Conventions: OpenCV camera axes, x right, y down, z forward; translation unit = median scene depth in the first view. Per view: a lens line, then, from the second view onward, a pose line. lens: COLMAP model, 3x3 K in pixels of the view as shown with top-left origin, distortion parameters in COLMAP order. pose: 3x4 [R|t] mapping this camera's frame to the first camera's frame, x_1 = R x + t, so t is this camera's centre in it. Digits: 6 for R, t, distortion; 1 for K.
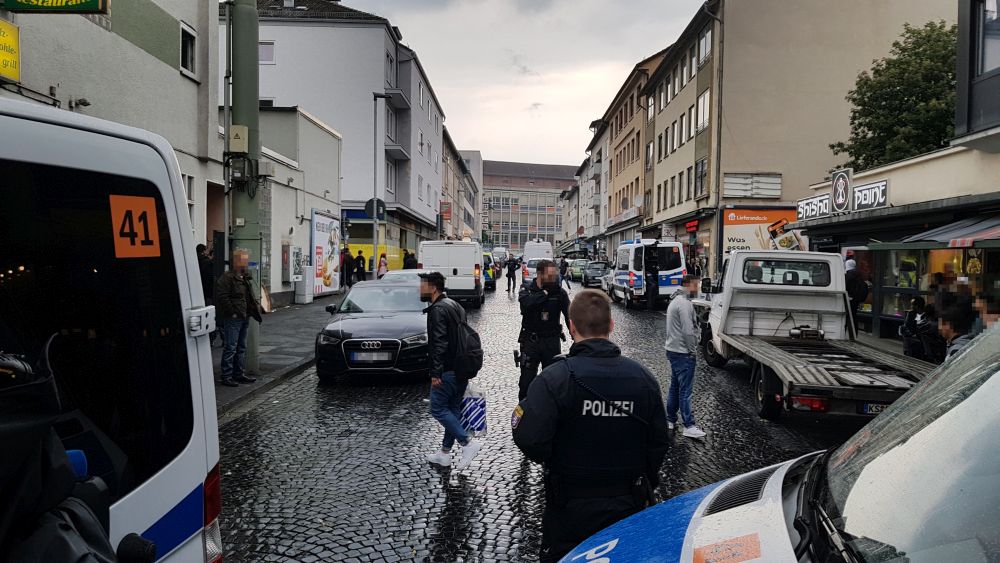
lens RADIAL K [[779.8, 0, 514.5], [0, 779.8, 280.7], [0, 0, 1]] dist [0.075137, -0.149726]
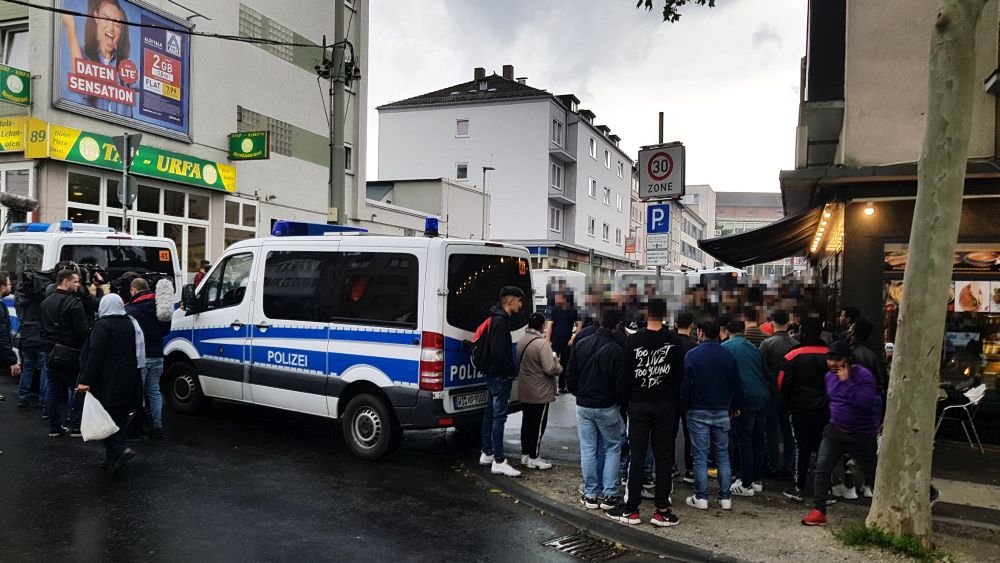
lens RADIAL K [[795.9, 0, 477.9], [0, 795.9, 284.5], [0, 0, 1]] dist [0.048008, -0.007874]
pose [[0.924808, -0.001847, -0.380430, 0.268563], [-0.013629, 0.999185, -0.037982, 0.023030], [0.380190, 0.040311, 0.924029, -0.249137]]
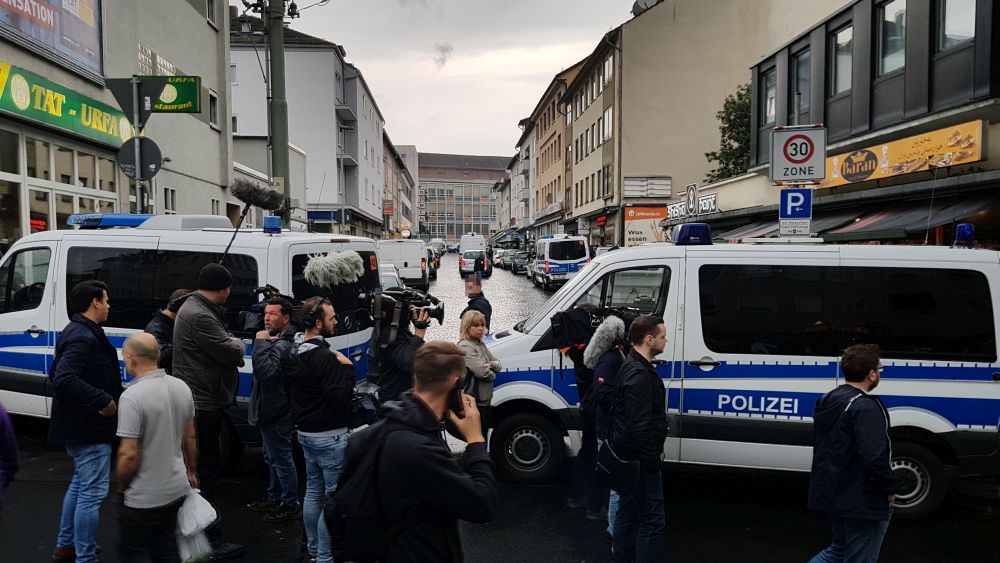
lens RADIAL K [[790.1, 0, 480.9], [0, 790.1, 287.3], [0, 0, 1]] dist [0.111240, -0.160287]
pose [[0.999009, -0.024032, 0.037474, -0.003430], [0.023170, 0.999461, 0.023272, -0.001281], [-0.038013, -0.022381, 0.999027, -0.229059]]
